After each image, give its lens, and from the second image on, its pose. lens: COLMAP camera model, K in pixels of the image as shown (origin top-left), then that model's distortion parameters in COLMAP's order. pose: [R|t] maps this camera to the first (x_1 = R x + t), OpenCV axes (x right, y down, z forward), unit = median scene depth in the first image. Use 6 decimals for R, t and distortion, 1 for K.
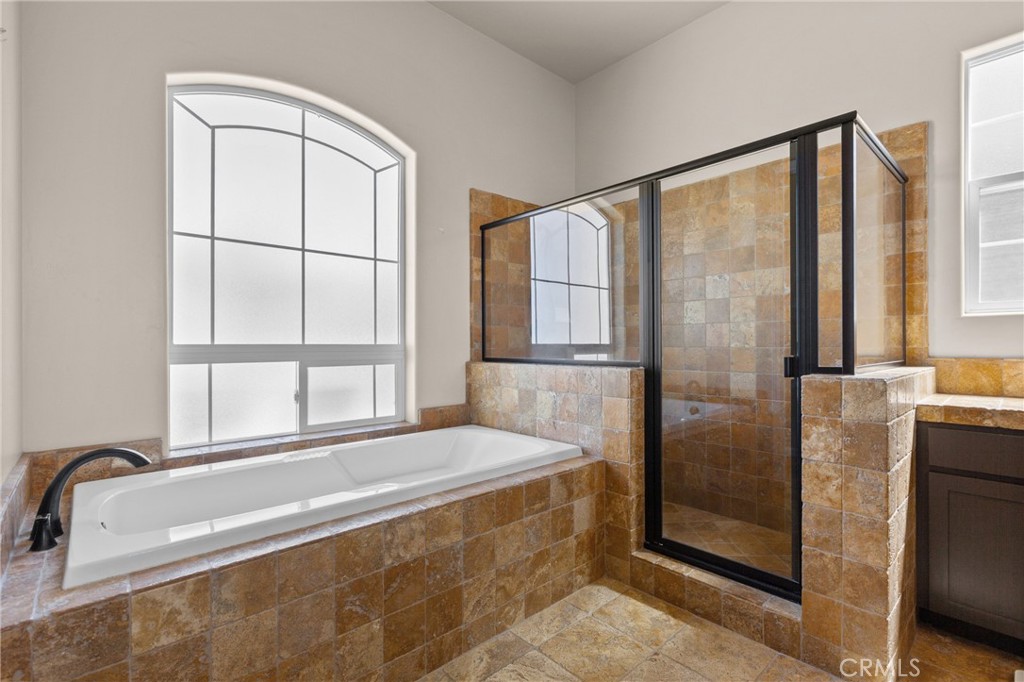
lens RADIAL K [[457.7, 0, 508.6], [0, 457.7, 345.2], [0, 0, 1]] dist [-0.000214, -0.000625]
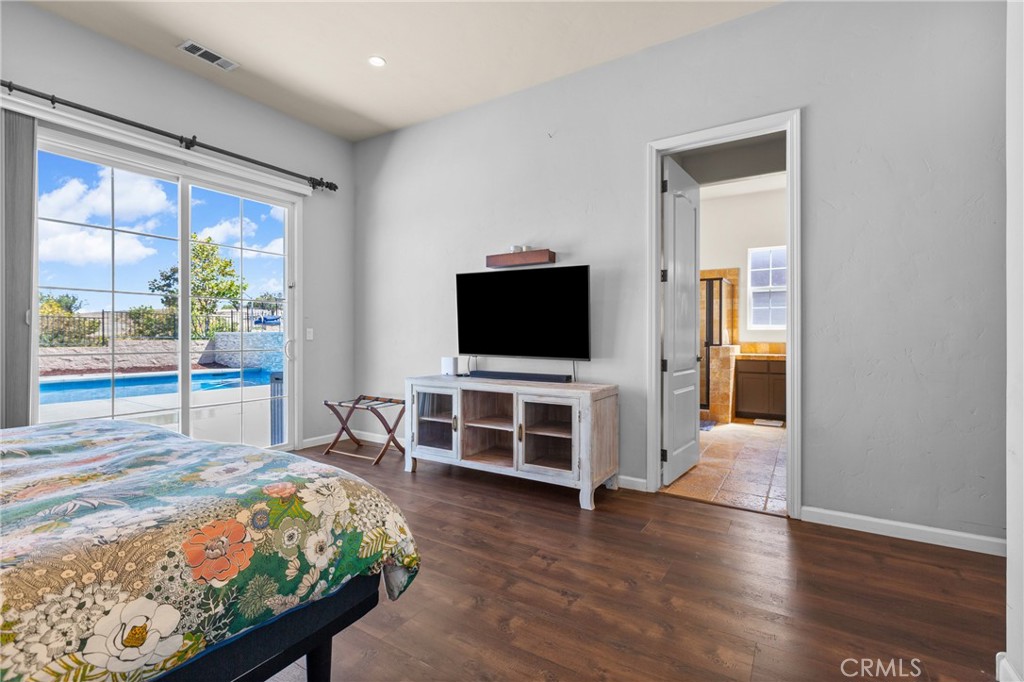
lens RADIAL K [[457.7, 0, 510.4], [0, 457.7, 334.4], [0, 0, 1]] dist [-0.000214, -0.000625]
pose [[0.963628, 0.008874, 0.267099, -1.477931], [-0.008146, 0.999959, -0.003834, -0.003303], [-0.267123, 0.001519, 0.963661, -1.660305]]
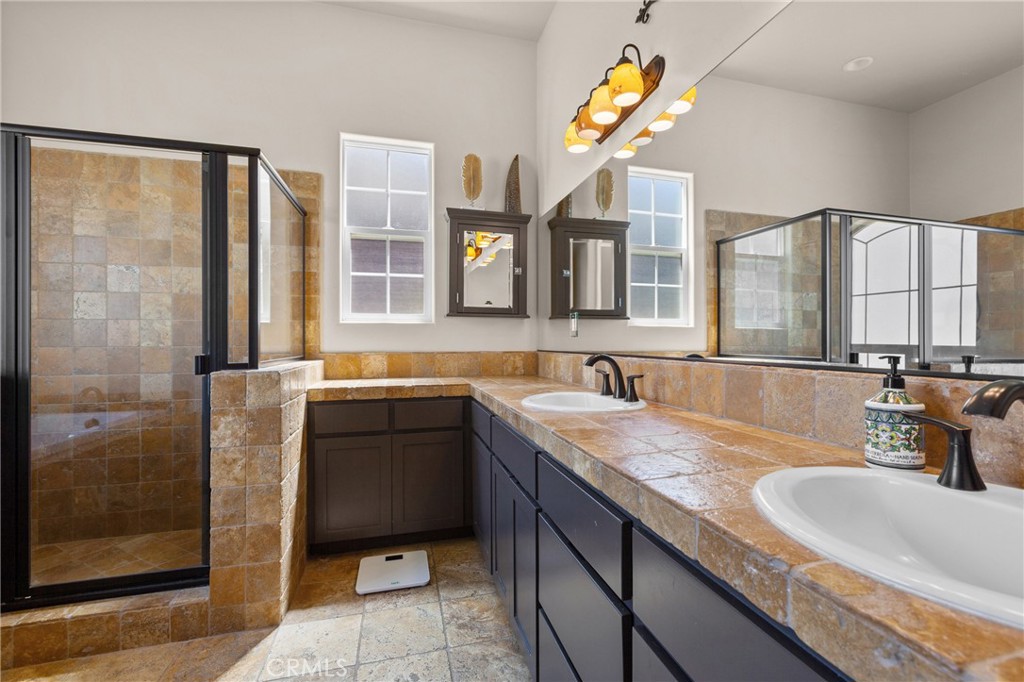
lens RADIAL K [[457.7, 0, 536.9], [0, 457.7, 338.9], [0, 0, 1]] dist [-0.000214, -0.000625]
pose [[0.416433, 0.007368, 0.909137, -0.018505], [0.003764, 0.999945, -0.009829, 0.001008], [-0.909159, 0.007515, 0.416382, -0.117128]]
